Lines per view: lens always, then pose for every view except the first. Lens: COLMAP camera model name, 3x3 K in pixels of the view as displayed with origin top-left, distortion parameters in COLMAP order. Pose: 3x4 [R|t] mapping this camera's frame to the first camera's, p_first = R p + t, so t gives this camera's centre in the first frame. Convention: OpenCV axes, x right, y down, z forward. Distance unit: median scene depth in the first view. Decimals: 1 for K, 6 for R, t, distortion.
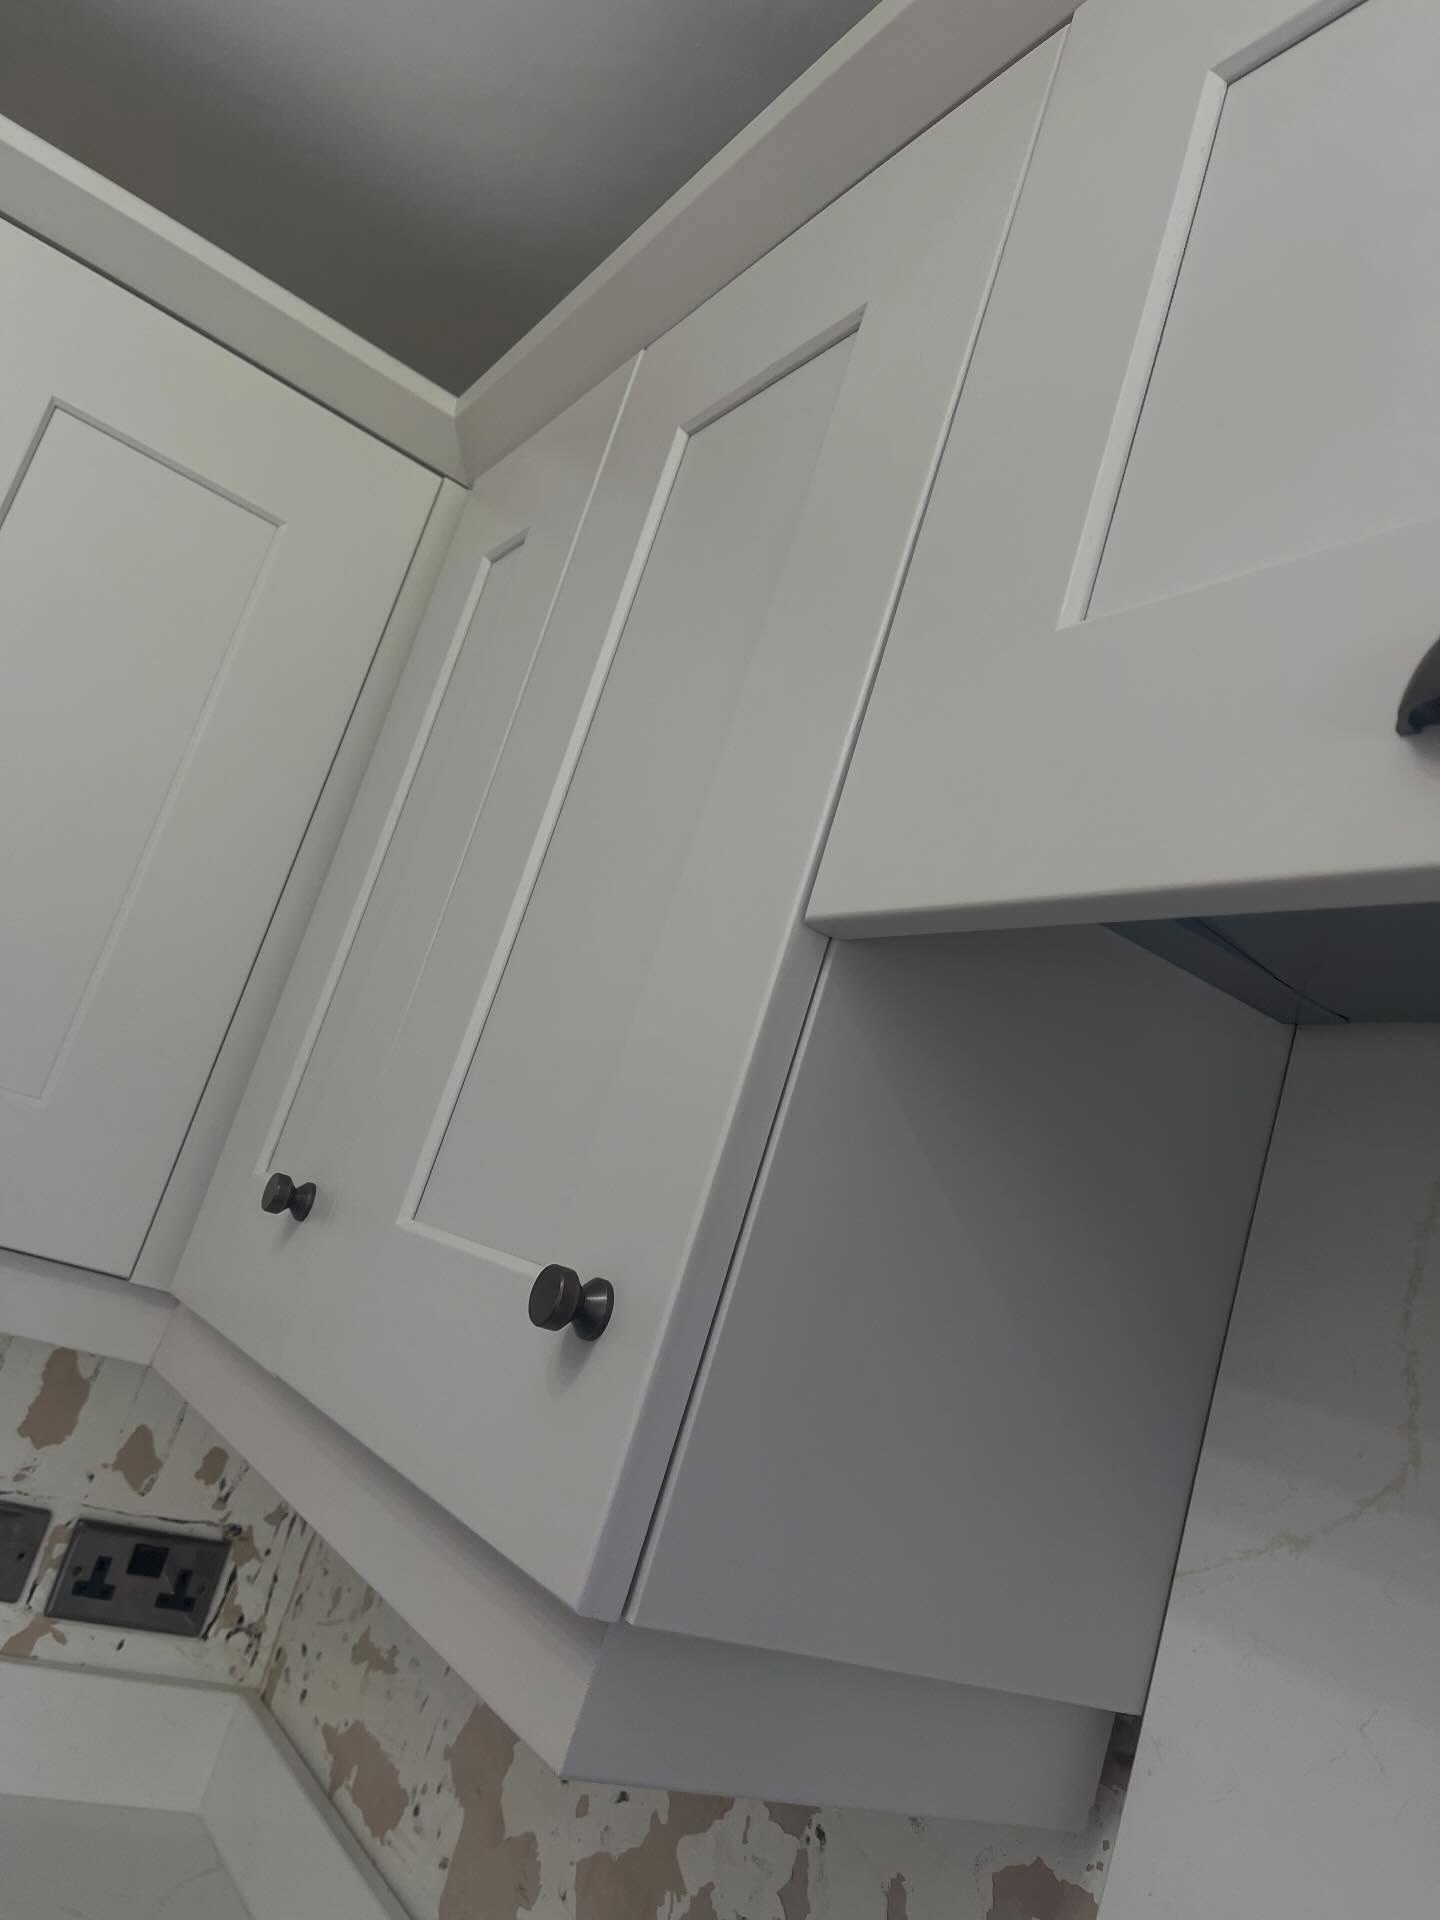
lens RADIAL K [[1455.5, 0, 723.6], [0, 1455.5, 967.9], [0, 0, 1]] dist [0.067916, -0.081850]
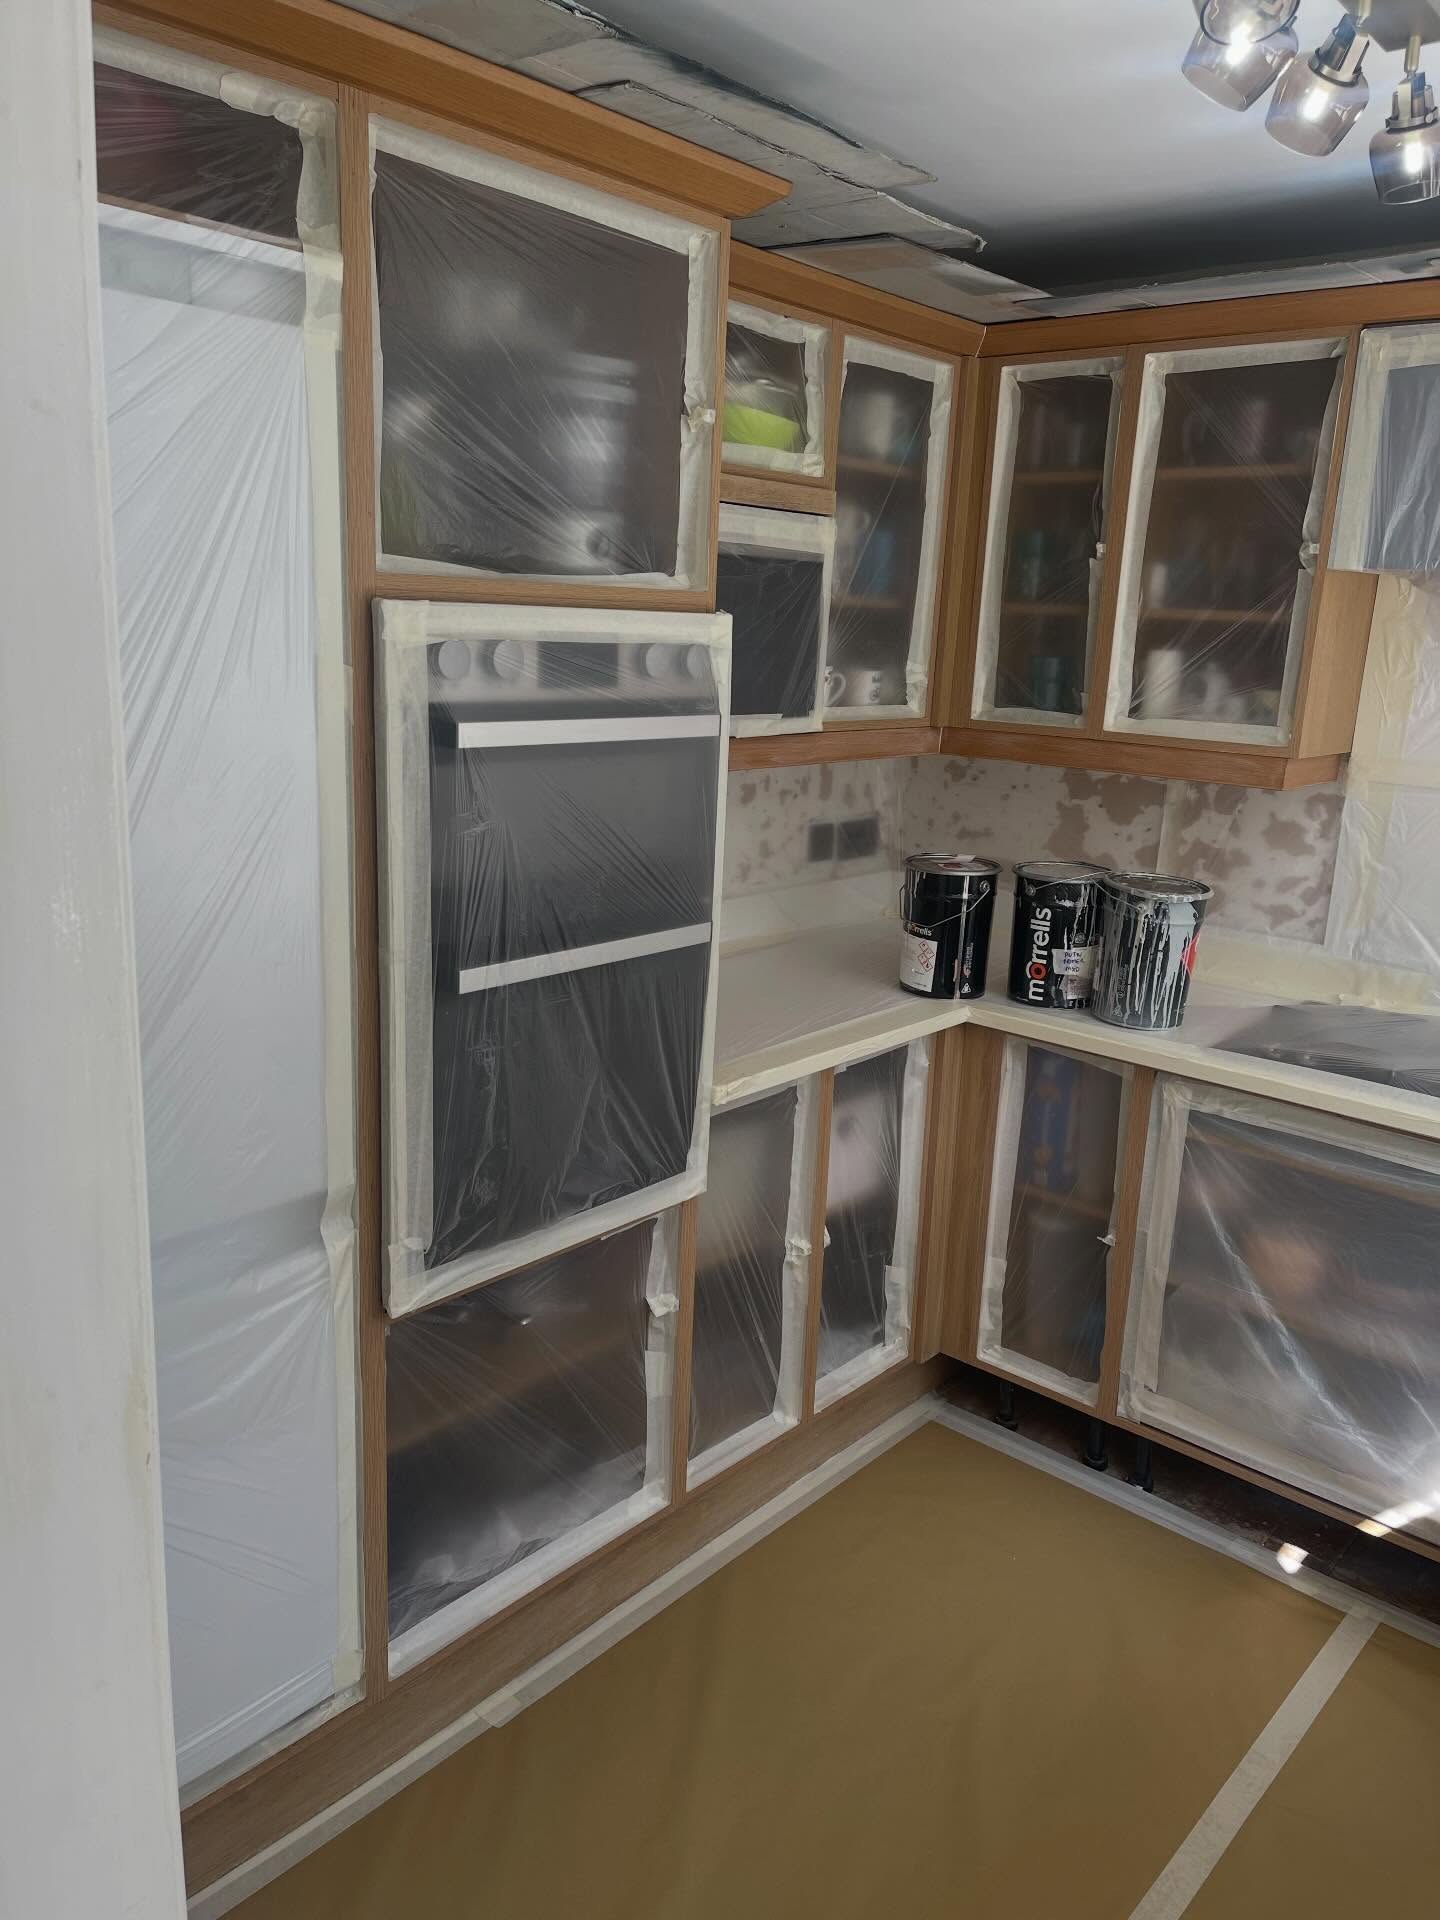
lens RADIAL K [[1455.5, 0, 725.3], [0, 1455.5, 955.5], [0, 0, 1]] dist [0.067916, -0.081850]
pose [[0.932698, -0.305854, 0.191124, -1.143486], [0.176709, 0.849505, 0.497107, -0.678476], [-0.314403, -0.429877, 0.846378, -1.087631]]
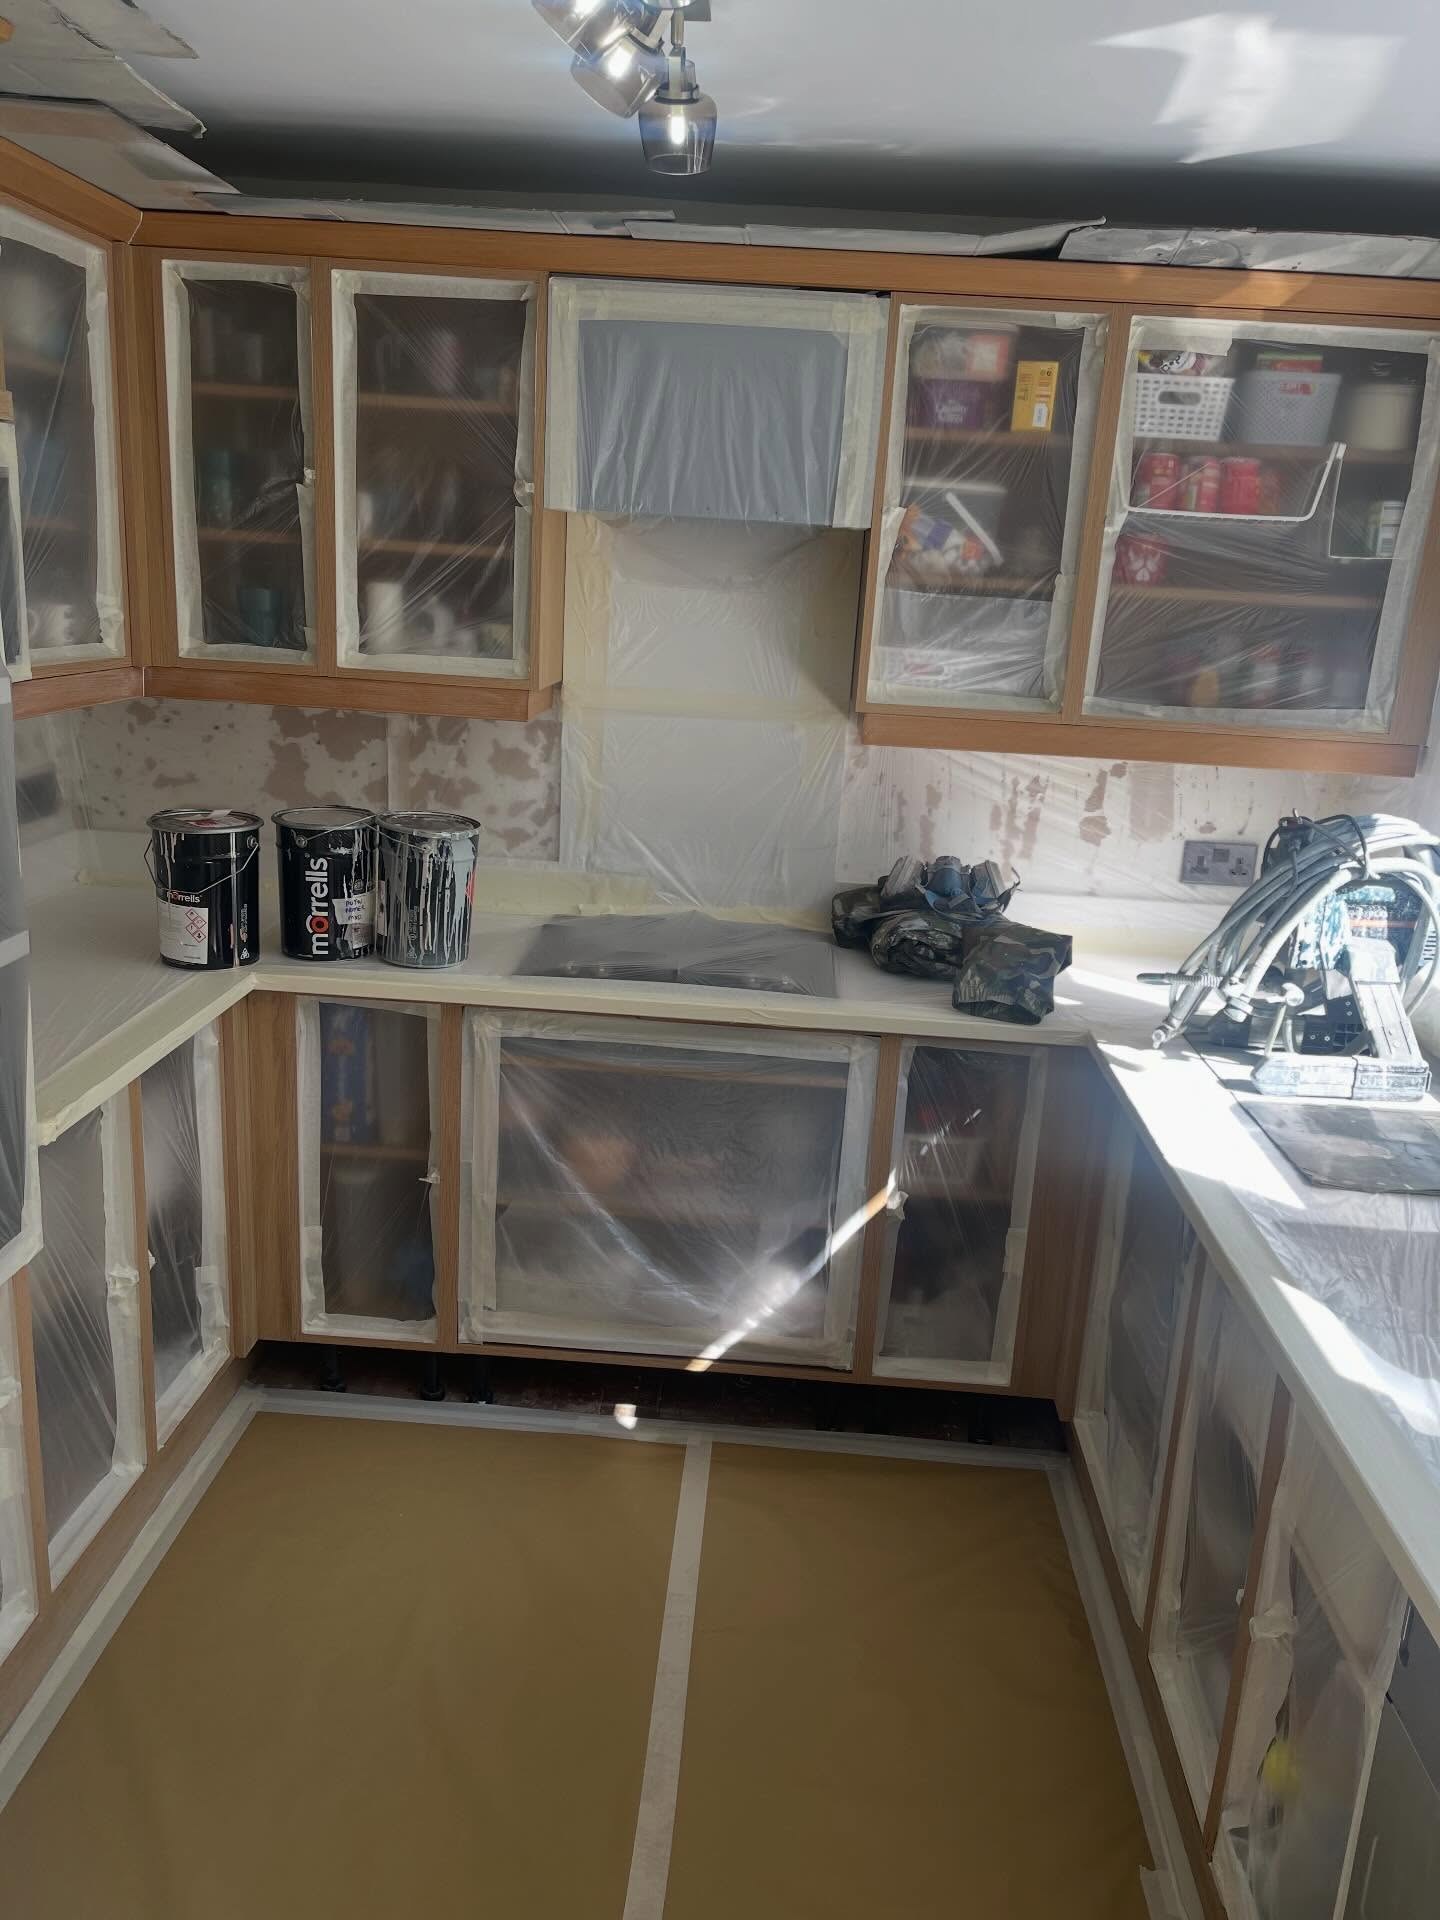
lens RADIAL K [[1455.5, 0, 739.0], [0, 1455.5, 960.3], [0, 0, 1]] dist [0.067916, -0.081850]
pose [[0.580011, -0.453264, 0.676860, -1.365471], [-0.061780, 0.804033, 0.591366, -0.719003], [-0.812263, -0.384815, 0.438345, -0.844876]]
